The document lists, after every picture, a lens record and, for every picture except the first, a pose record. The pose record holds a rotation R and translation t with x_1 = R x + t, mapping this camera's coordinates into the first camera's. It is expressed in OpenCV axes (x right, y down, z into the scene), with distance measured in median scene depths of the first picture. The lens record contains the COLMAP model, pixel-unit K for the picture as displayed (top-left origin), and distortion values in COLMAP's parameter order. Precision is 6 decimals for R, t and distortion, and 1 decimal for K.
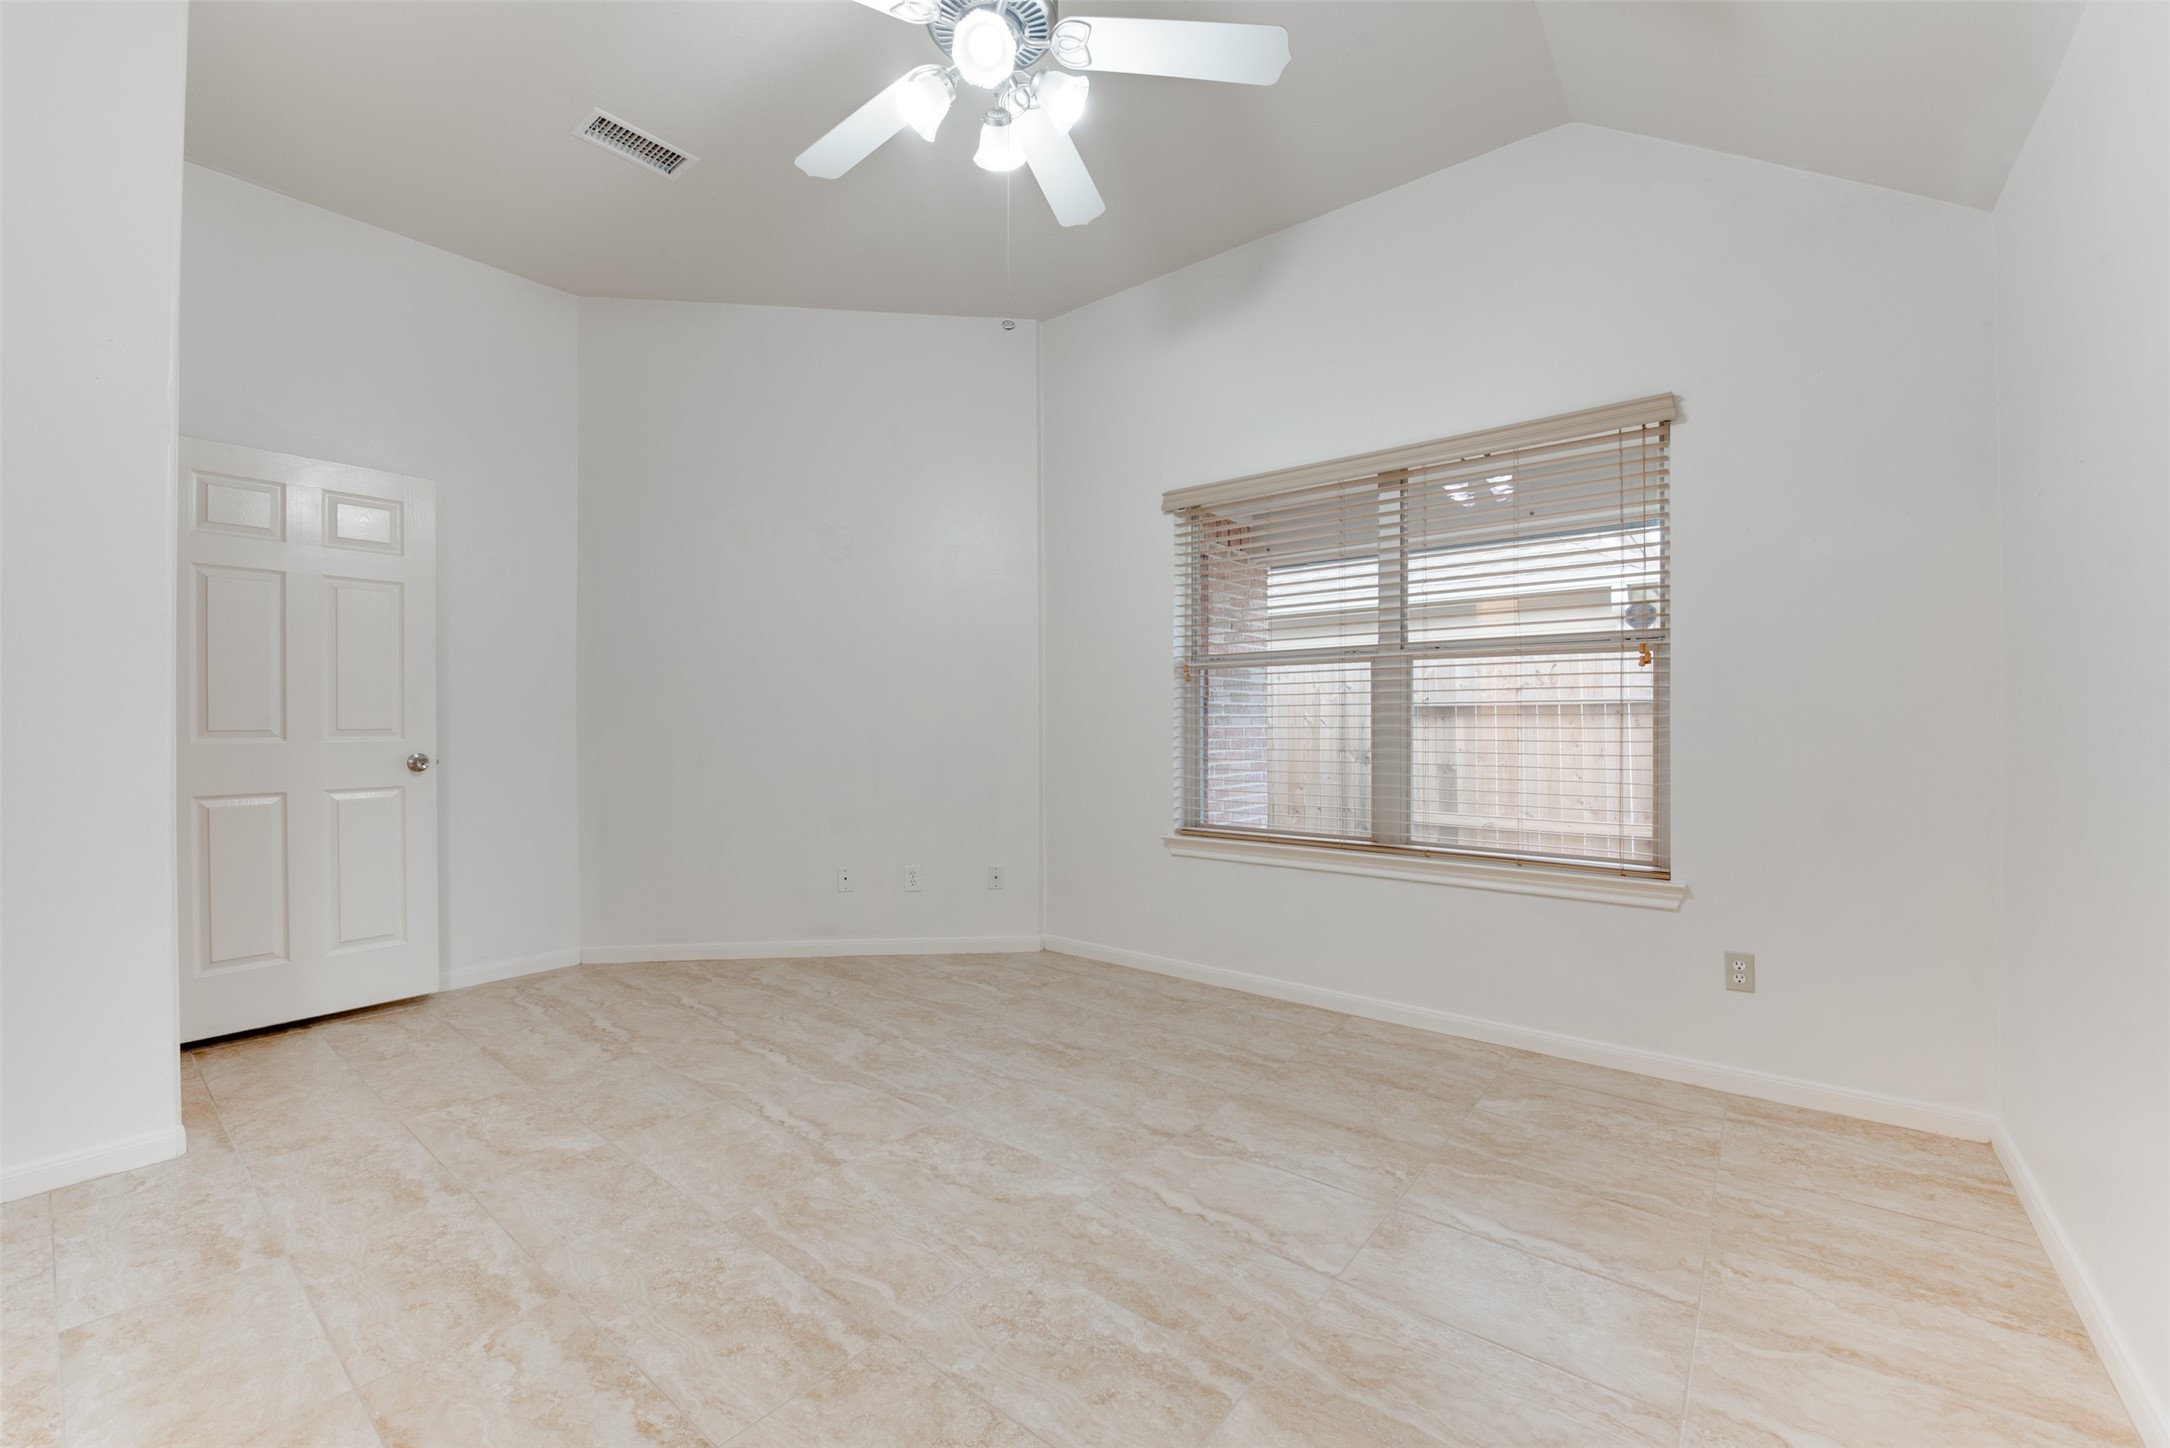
lens RADIAL K [[872.2, 0, 1103.1], [0, 872.2, 676.1], [0, 0, 1]] dist [-0.009776, -0.001207]
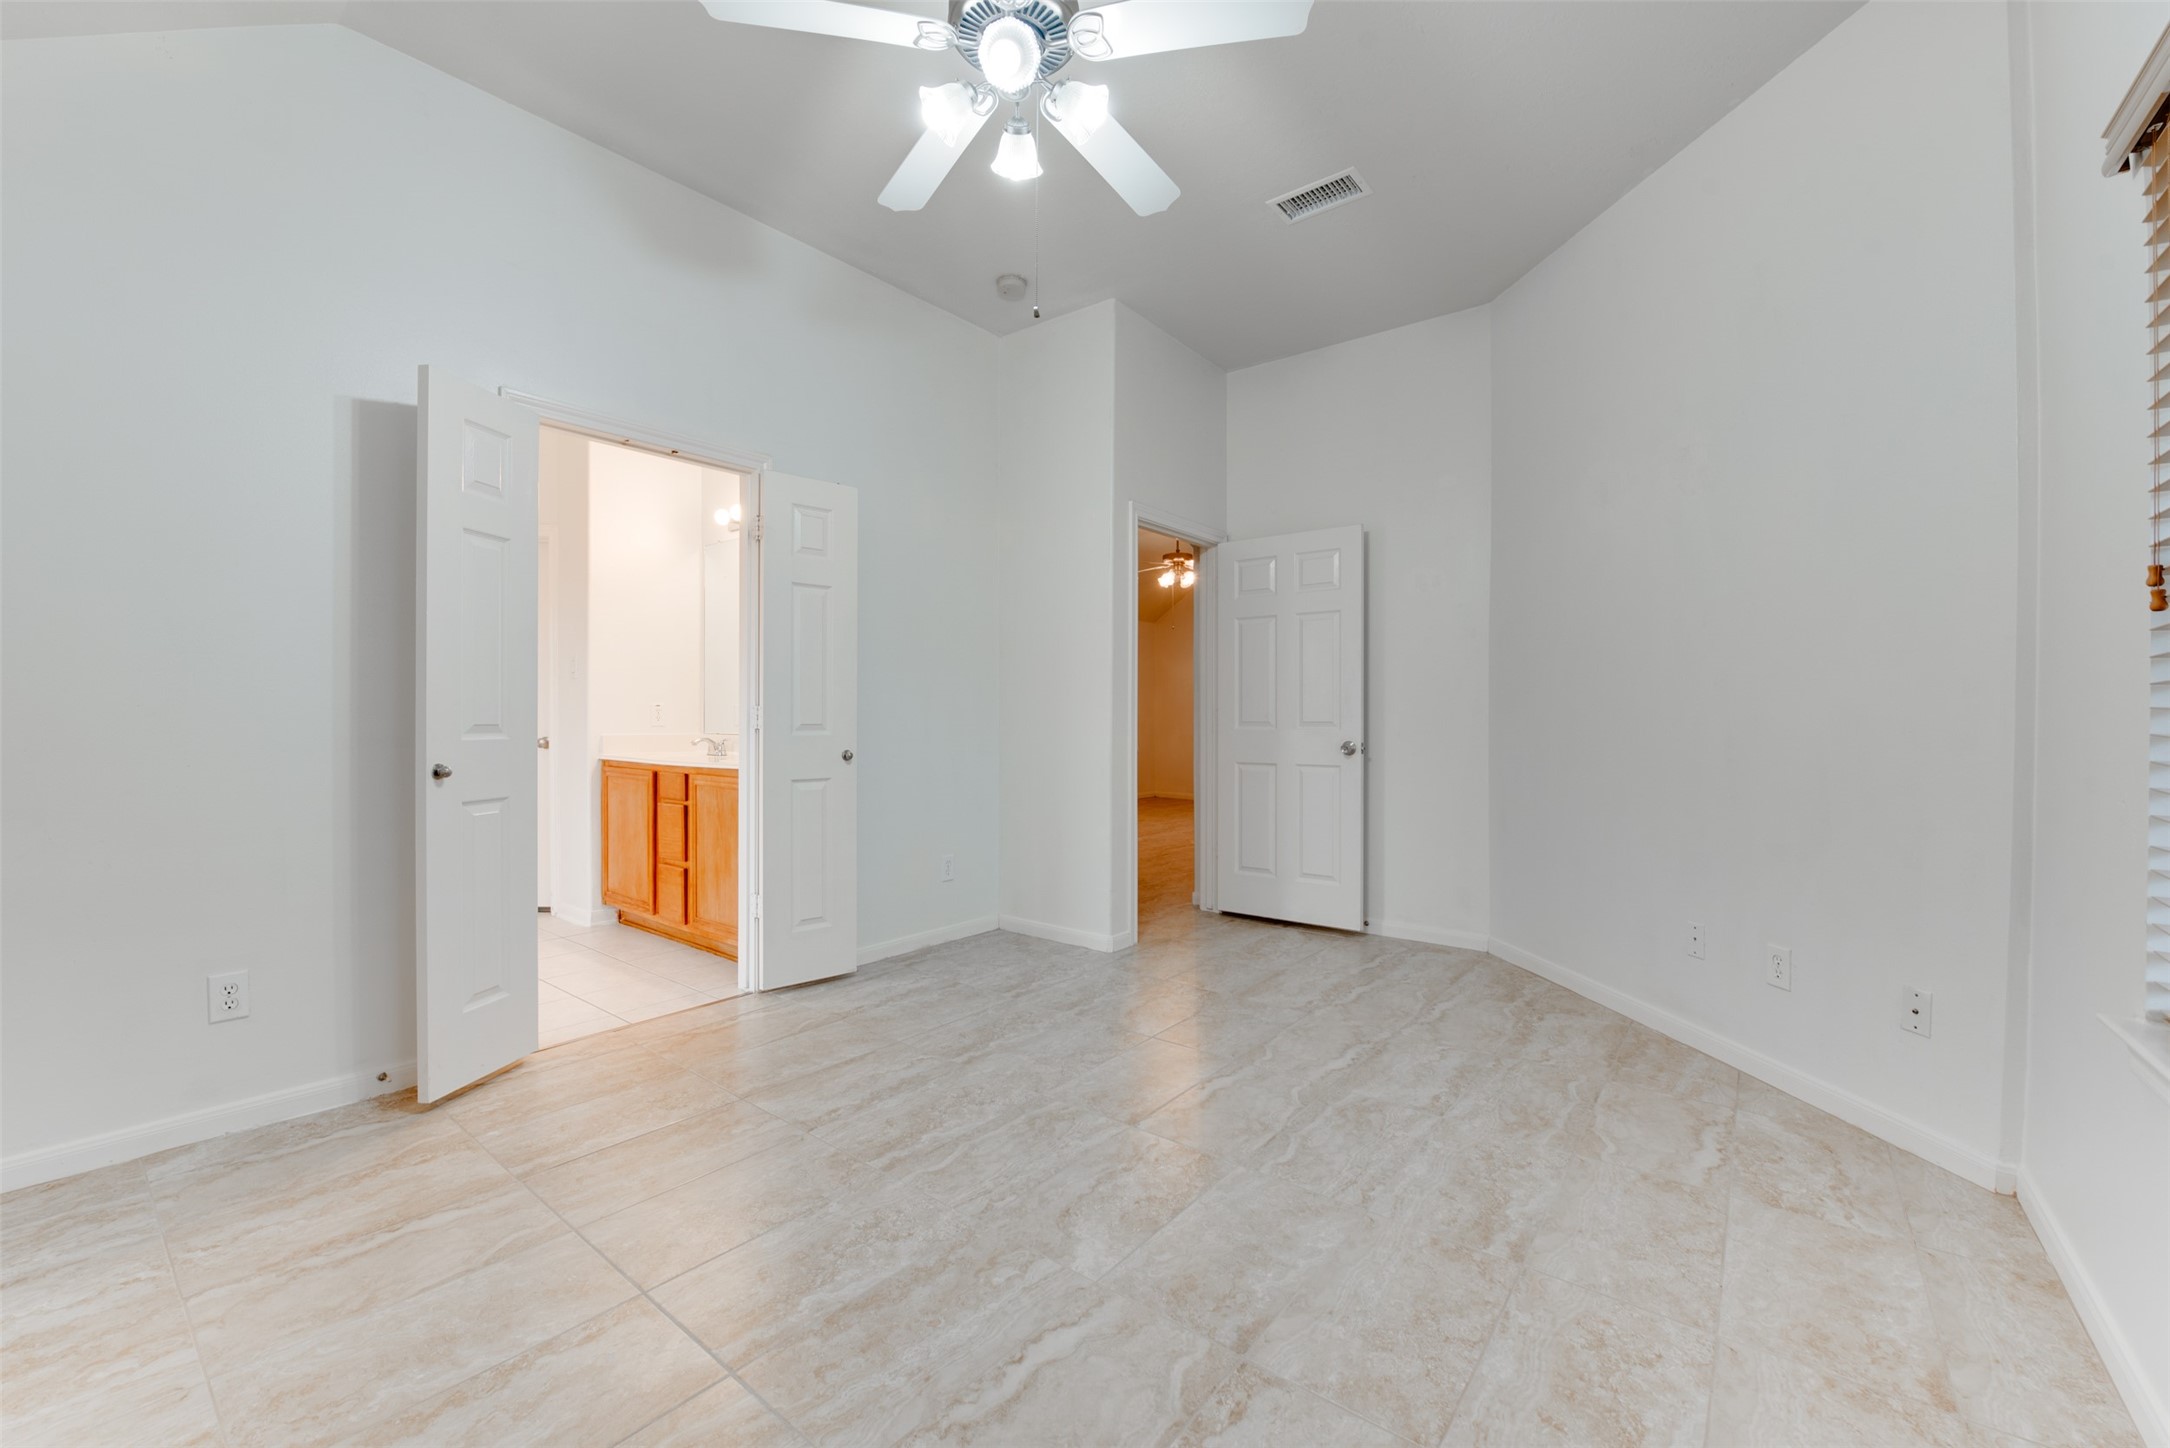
lens RADIAL K [[872.2, 0, 1102.6], [0, 872.2, 715.1], [0, 0, 1]] dist [-0.009776, -0.001207]
pose [[0.000947, 0.002501, -0.999996, 0.537062], [0.048813, 0.998805, 0.002544, 0.025331], [0.998808, -0.048815, 0.000824, 0.663130]]
